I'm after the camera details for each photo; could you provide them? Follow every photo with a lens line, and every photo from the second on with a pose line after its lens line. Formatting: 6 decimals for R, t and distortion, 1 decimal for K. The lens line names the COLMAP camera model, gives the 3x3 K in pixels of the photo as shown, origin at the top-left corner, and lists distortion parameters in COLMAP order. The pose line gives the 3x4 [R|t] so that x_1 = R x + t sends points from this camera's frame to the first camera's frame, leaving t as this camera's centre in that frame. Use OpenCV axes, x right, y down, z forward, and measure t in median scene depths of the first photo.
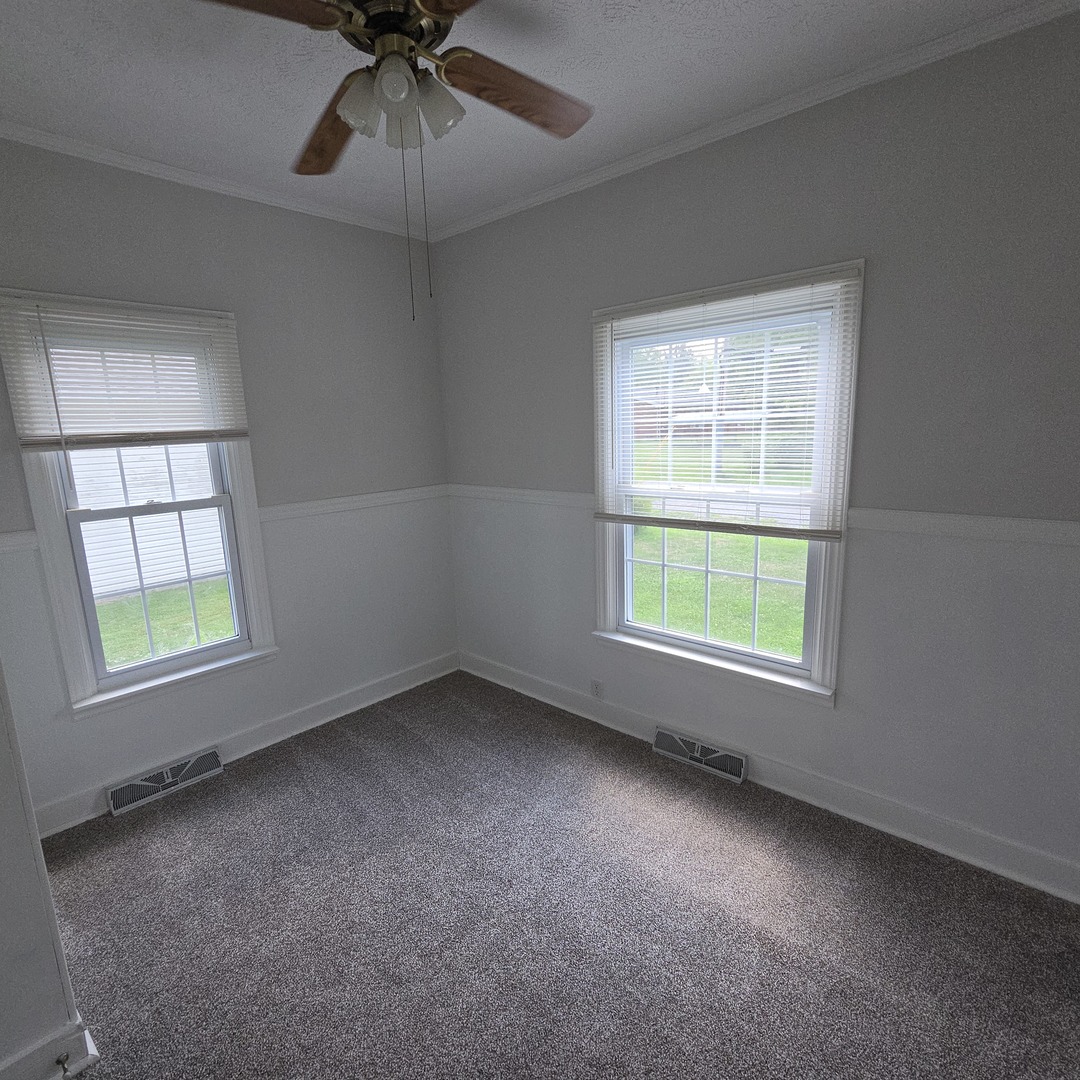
lens RADIAL K [[595.0, 0, 539.1], [0, 595.0, 541.4], [0, 0, 1]] dist [-0.001951, 0.000604]
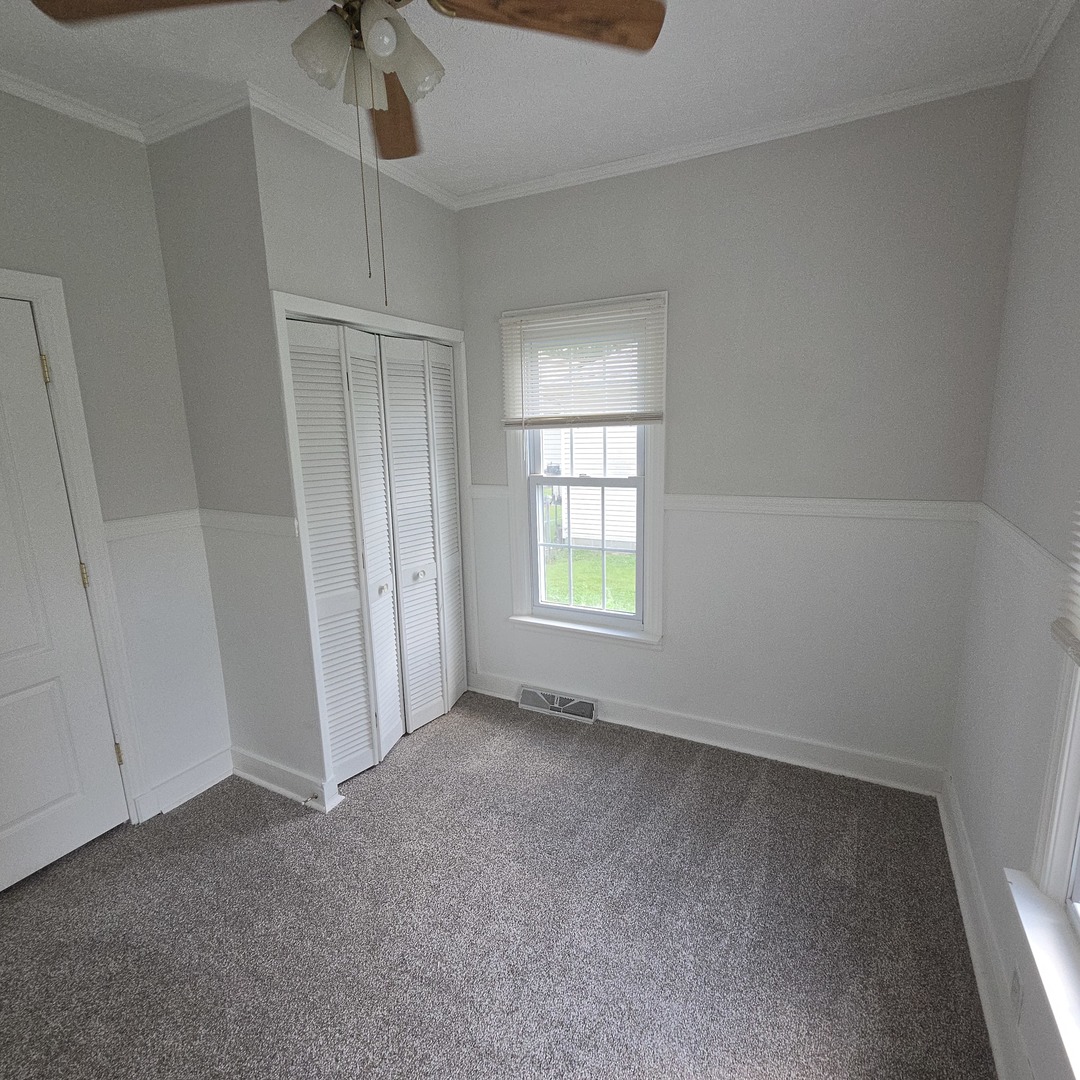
lens RADIAL K [[595.0, 0, 506.0], [0, 595.0, 540.0], [0, 0, 1]] dist [-0.001951, 0.000604]
pose [[0.234215, 0.216390, -0.947797, 0.421571], [-0.161978, 0.969973, 0.181425, -0.125205], [0.958596, 0.111029, 0.262233, 0.542958]]
